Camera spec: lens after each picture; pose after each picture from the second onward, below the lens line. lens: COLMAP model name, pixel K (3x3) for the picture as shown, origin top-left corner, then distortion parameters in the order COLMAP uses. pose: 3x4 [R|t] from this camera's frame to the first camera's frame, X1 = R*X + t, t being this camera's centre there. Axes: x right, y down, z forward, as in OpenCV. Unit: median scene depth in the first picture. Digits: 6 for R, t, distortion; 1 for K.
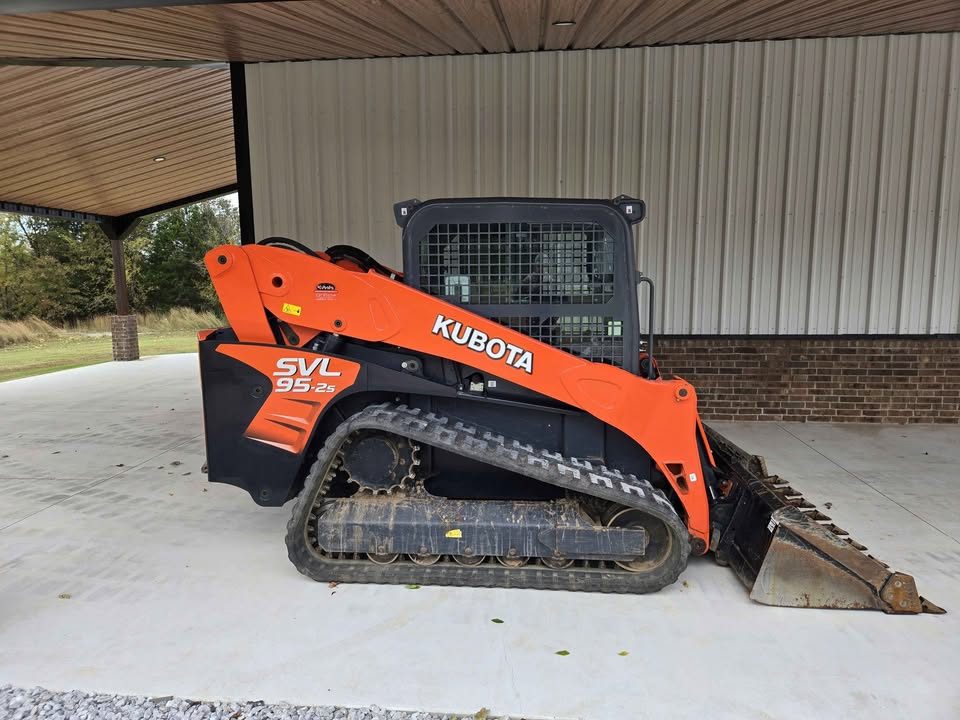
lens RADIAL K [[644.2, 0, 472.9], [0, 644.2, 354.6], [0, 0, 1]] dist [0.049415, -0.026076]
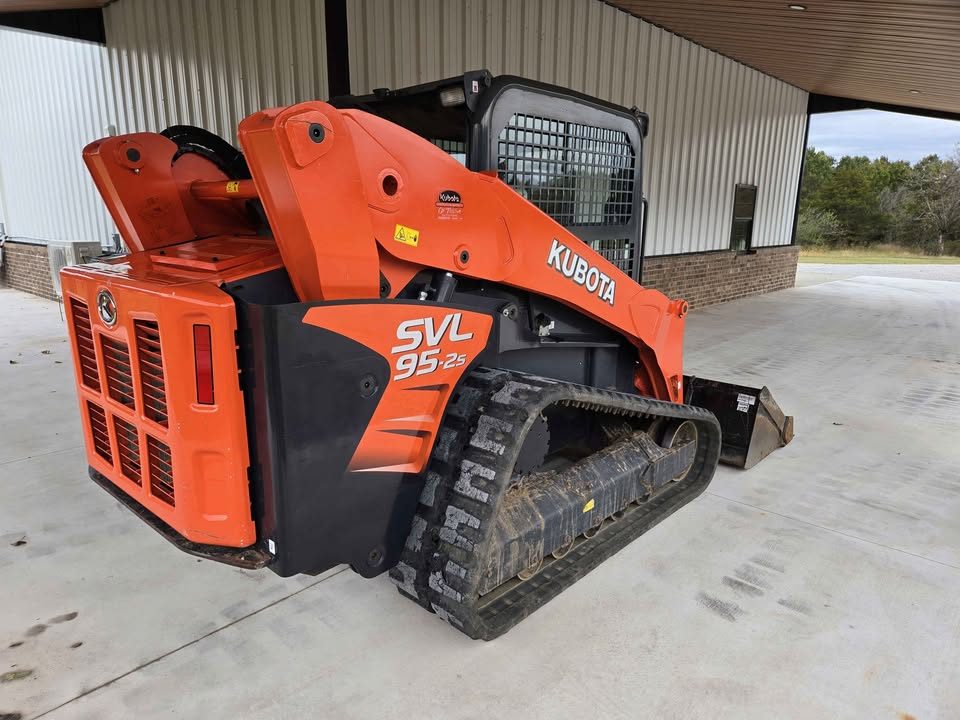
lens RADIAL K [[644.2, 0, 479.8], [0, 644.2, 370.3], [0, 0, 1]] dist [0.049415, -0.026076]
pose [[0.609000, -0.174971, 0.773630, -0.710194], [0.082581, 0.984051, 0.157554, -0.036875], [-0.788860, -0.032063, 0.613737, 0.588914]]
